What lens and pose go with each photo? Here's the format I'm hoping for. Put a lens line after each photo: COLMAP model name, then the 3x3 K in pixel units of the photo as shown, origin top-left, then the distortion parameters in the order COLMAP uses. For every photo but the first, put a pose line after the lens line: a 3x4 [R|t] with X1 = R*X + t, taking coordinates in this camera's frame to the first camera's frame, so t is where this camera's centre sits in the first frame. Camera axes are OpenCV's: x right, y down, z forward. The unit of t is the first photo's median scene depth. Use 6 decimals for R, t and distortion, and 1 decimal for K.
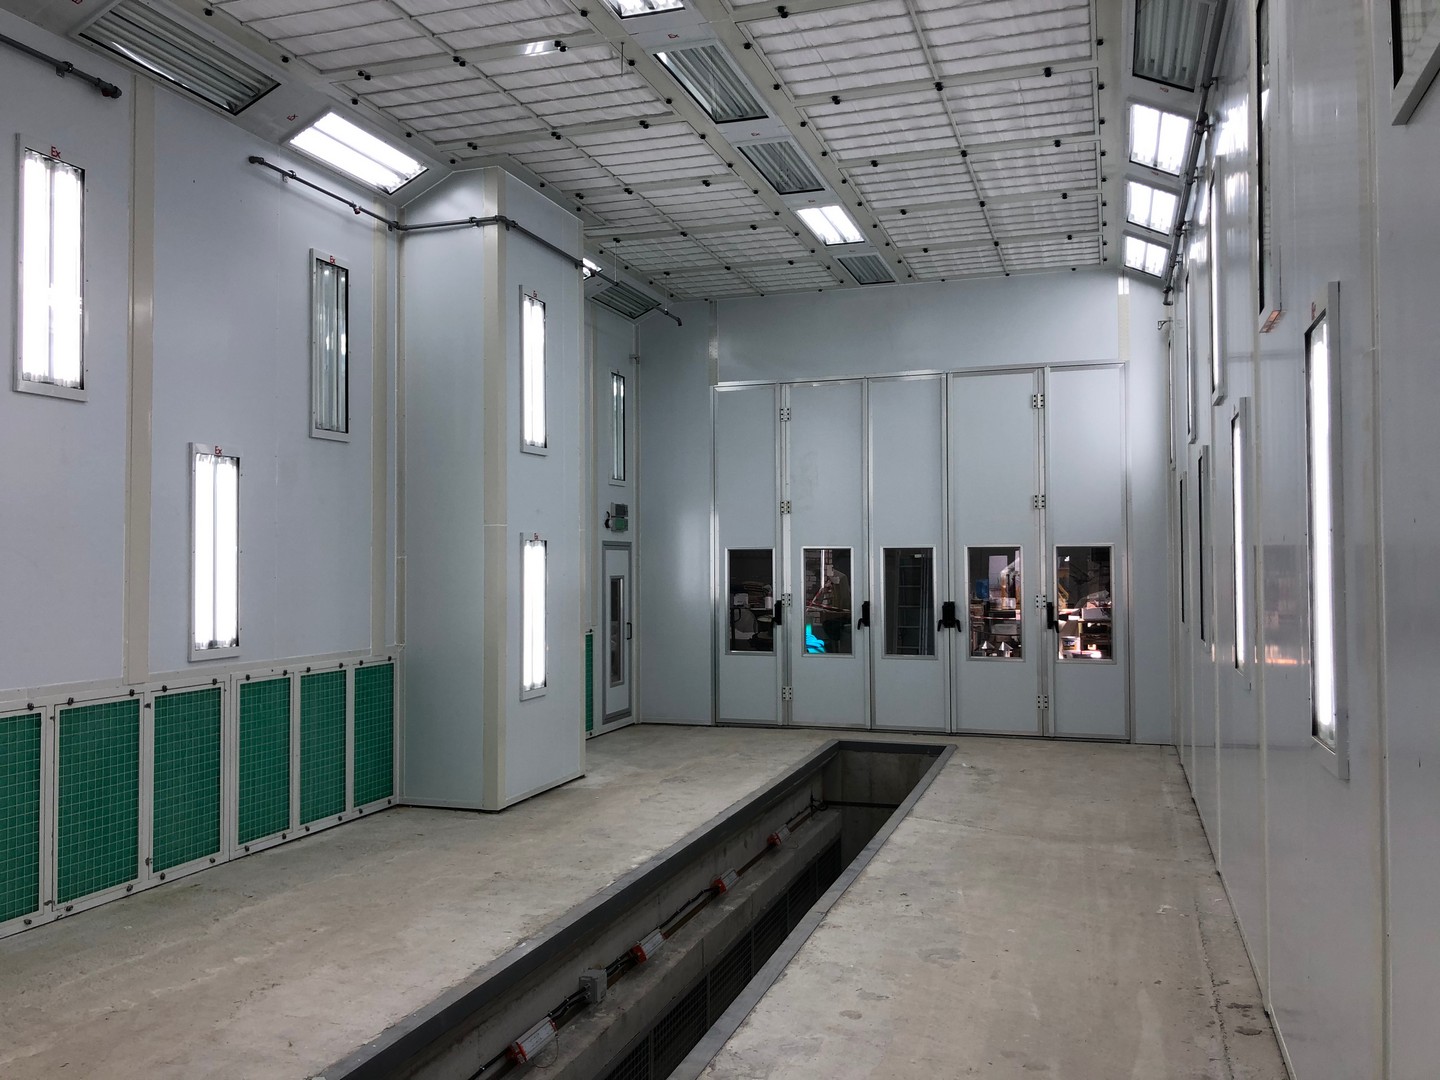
lens RADIAL K [[1165.9, 0, 720.0], [0, 1165.9, 540.0], [0, 0, 1]] dist [0.047131, -0.006354]
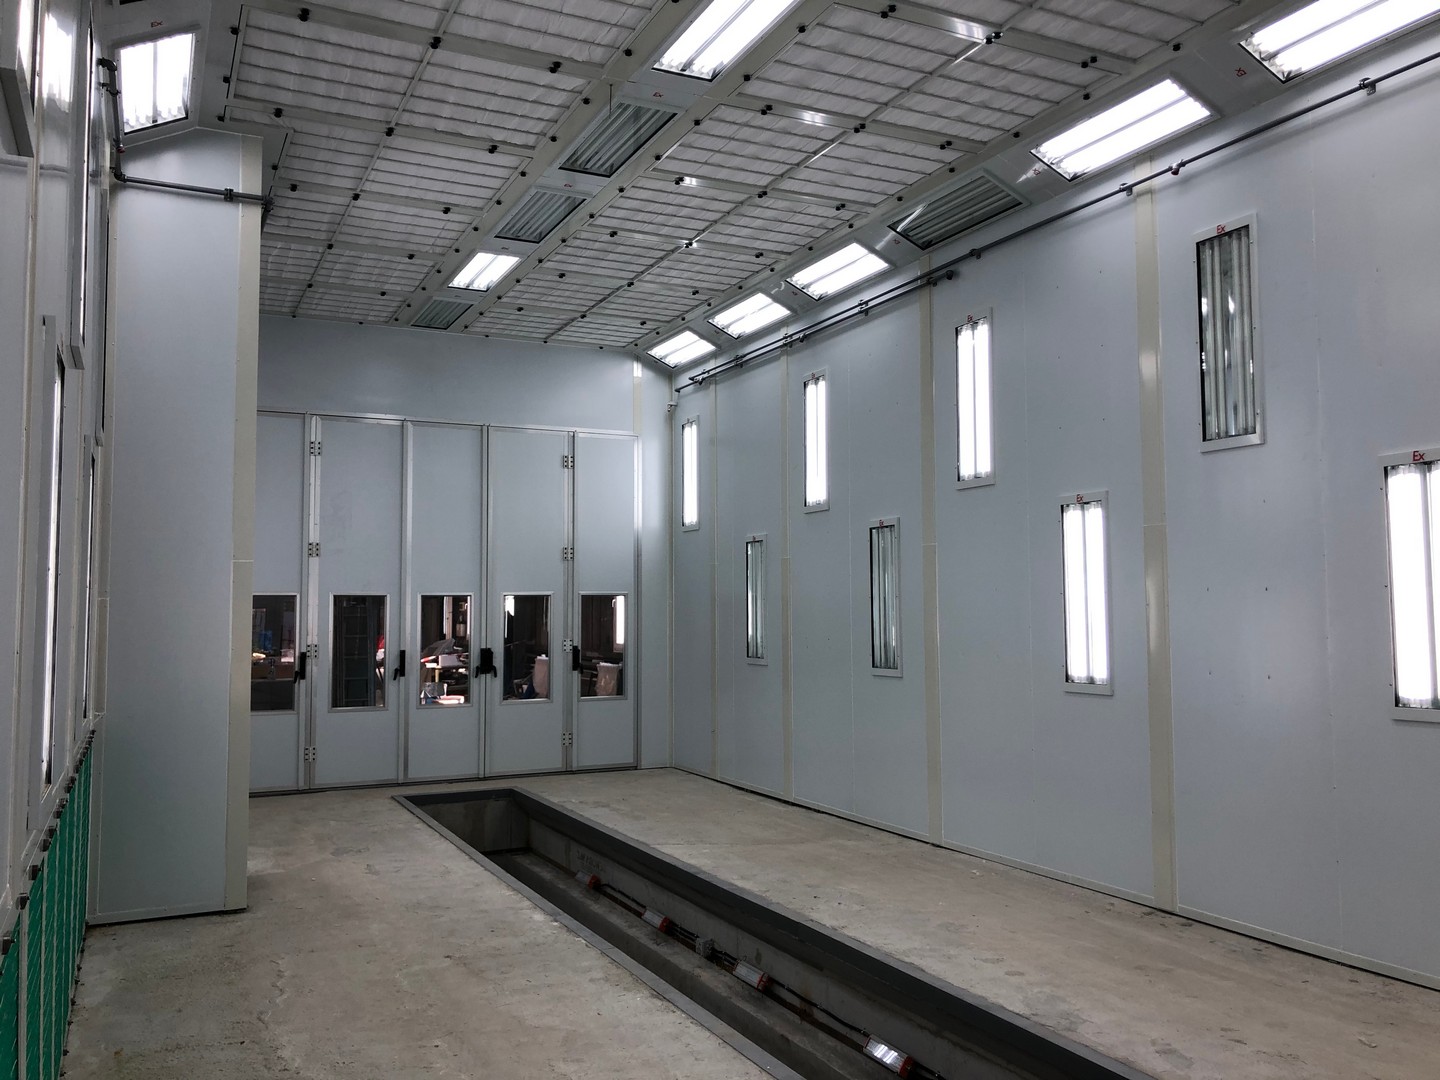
lens RADIAL K [[1174.8, 0, 688.1], [0, 1174.8, 542.8], [0, 0, 1]] dist [0.012568, 0.001433]
pose [[0.728565, 0.041482, 0.683720, -0.510806], [-0.011979, 0.998784, -0.047833, 0.010214], [-0.684872, 0.026659, 0.728175, 0.169932]]
